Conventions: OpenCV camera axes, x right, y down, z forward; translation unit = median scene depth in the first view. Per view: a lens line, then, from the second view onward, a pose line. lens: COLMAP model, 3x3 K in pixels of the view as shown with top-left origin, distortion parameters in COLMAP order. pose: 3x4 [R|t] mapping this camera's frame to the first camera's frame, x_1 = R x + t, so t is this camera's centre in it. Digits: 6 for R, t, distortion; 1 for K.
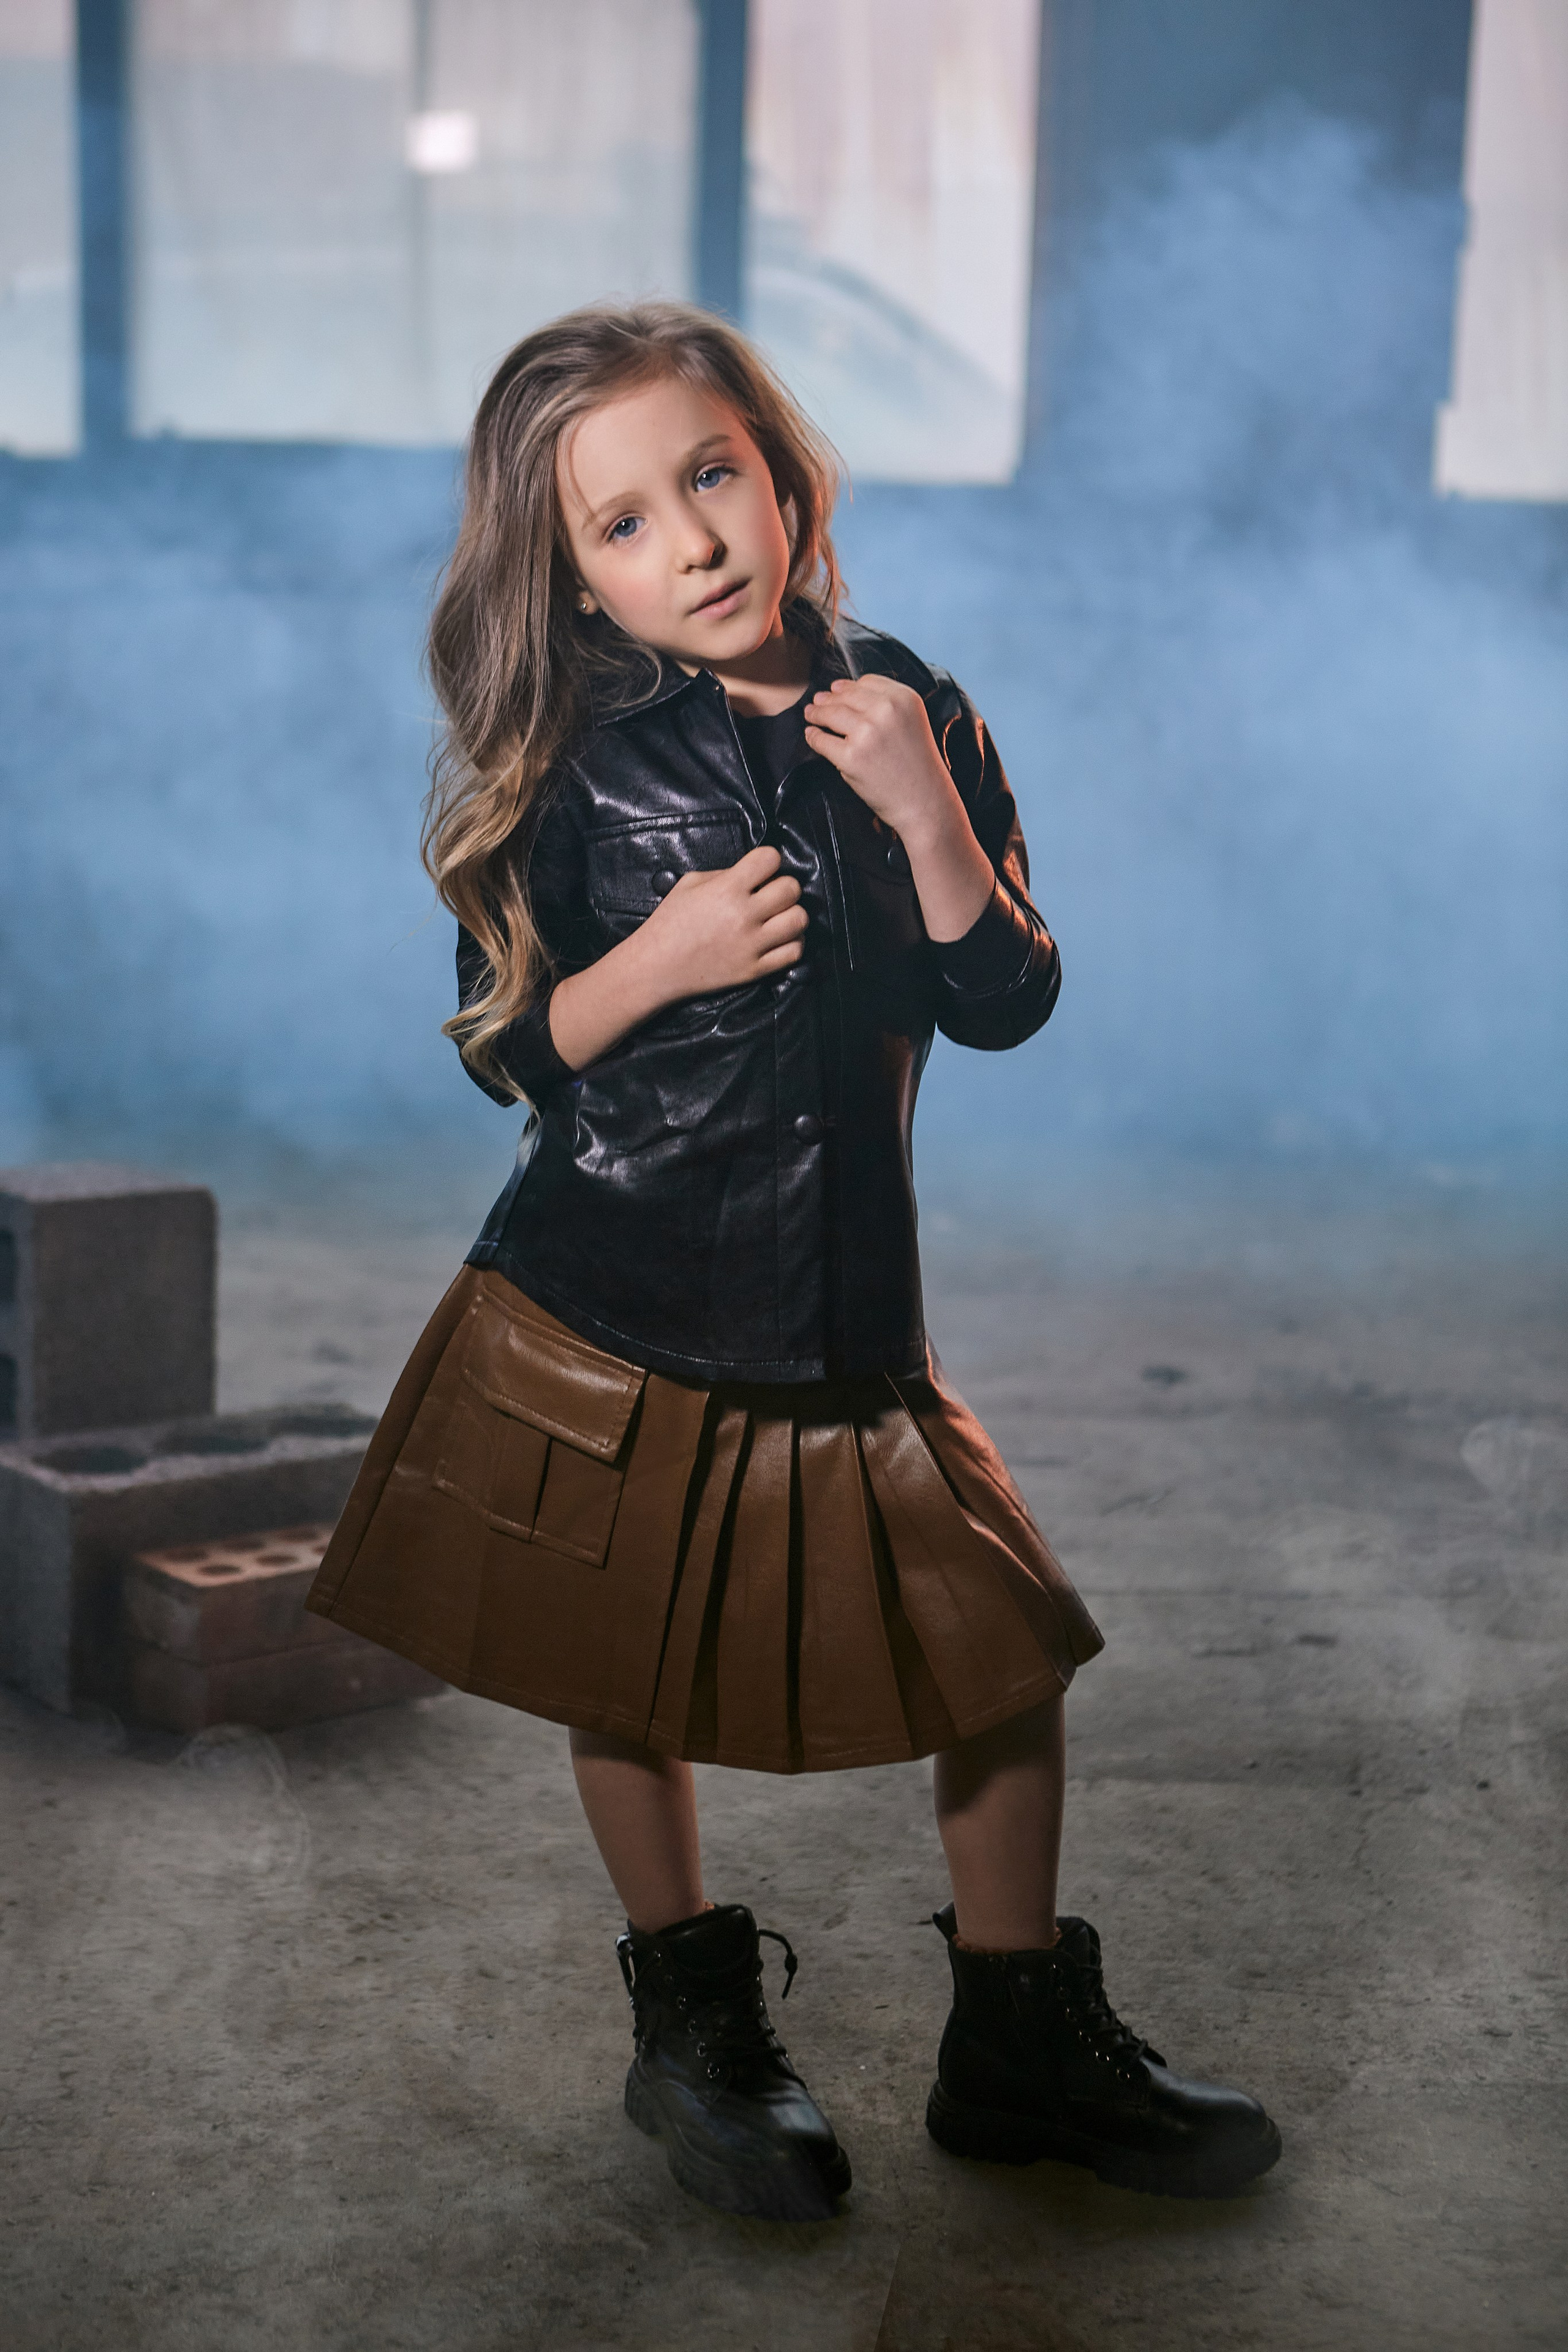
lens RADIAL K [[3442.4, 0, 771.2], [0, 3442.4, 1179.6], [0, 0, 1]] dist [-0.065754, 0.000000]
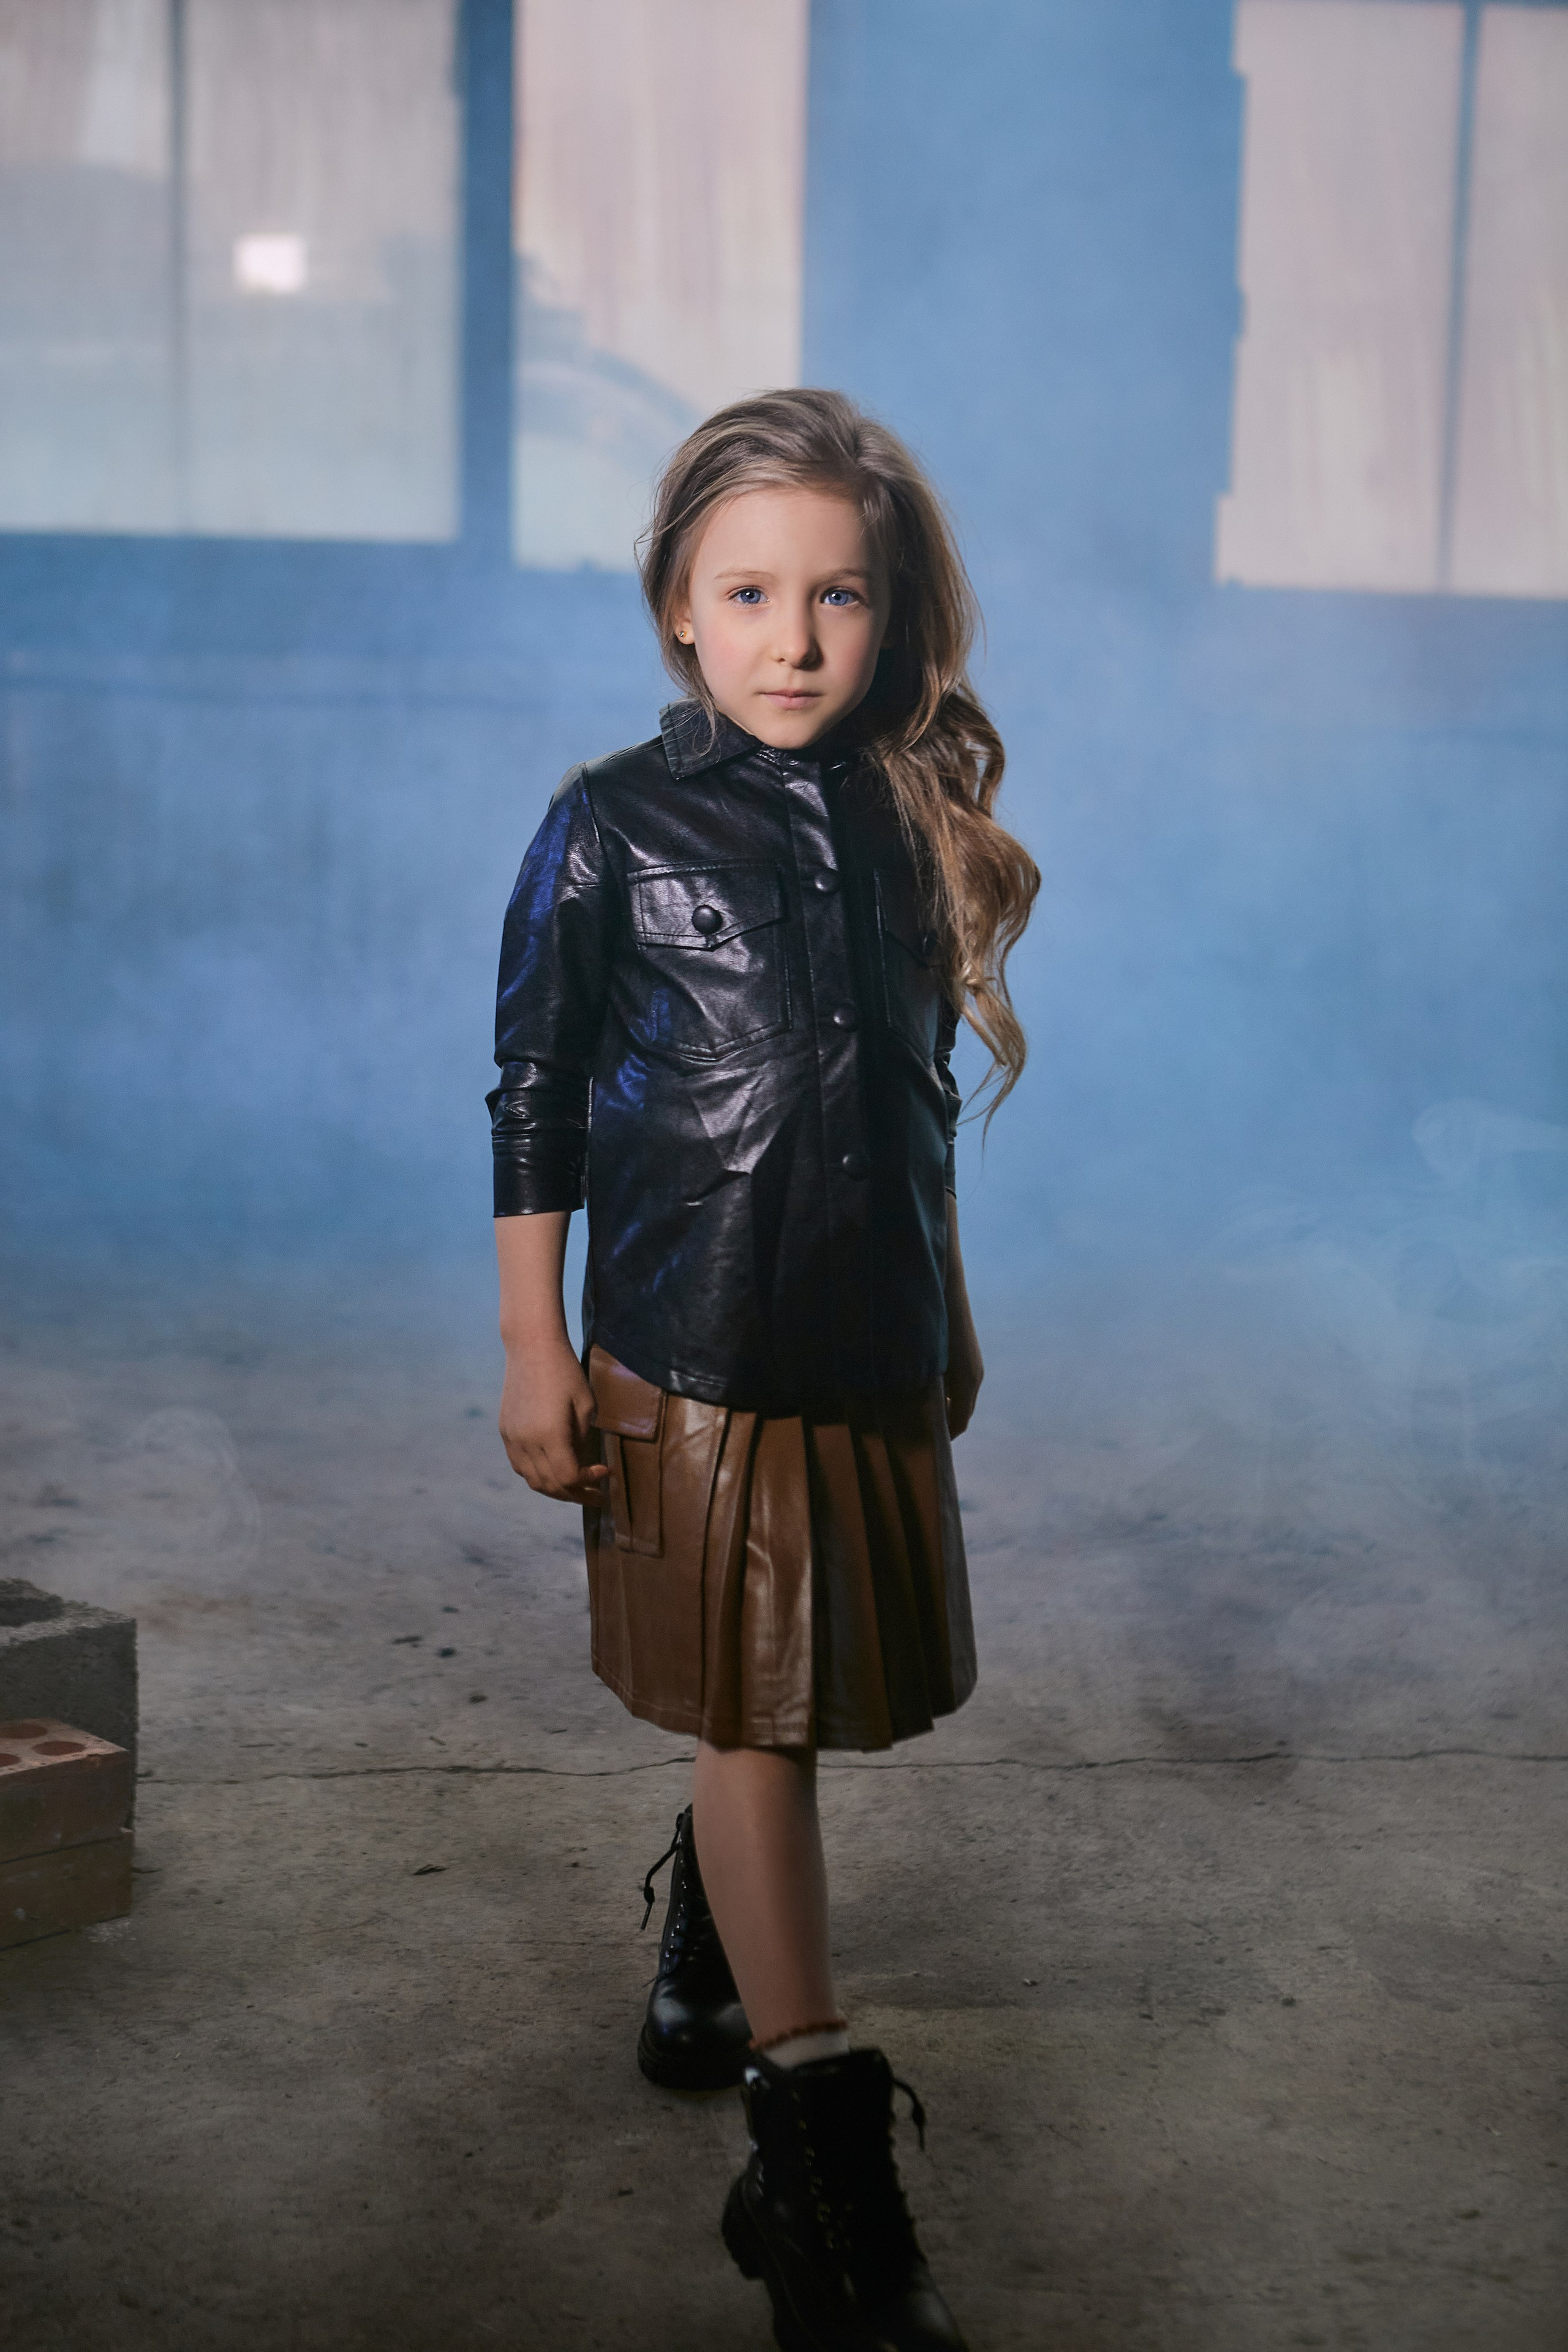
lens RADIAL K [[3353.7, 0, 800.3], [0, 3353.7, 1192.9], [0, 0, 1]] dist [-0.089232, 0.000000]
pose [[0.997847, -0.013151, 0.064252, 0.030018], [0.014449, 0.999700, -0.019771, -0.020898], [-0.063973, 0.020657, 0.997738, 0.147769]]
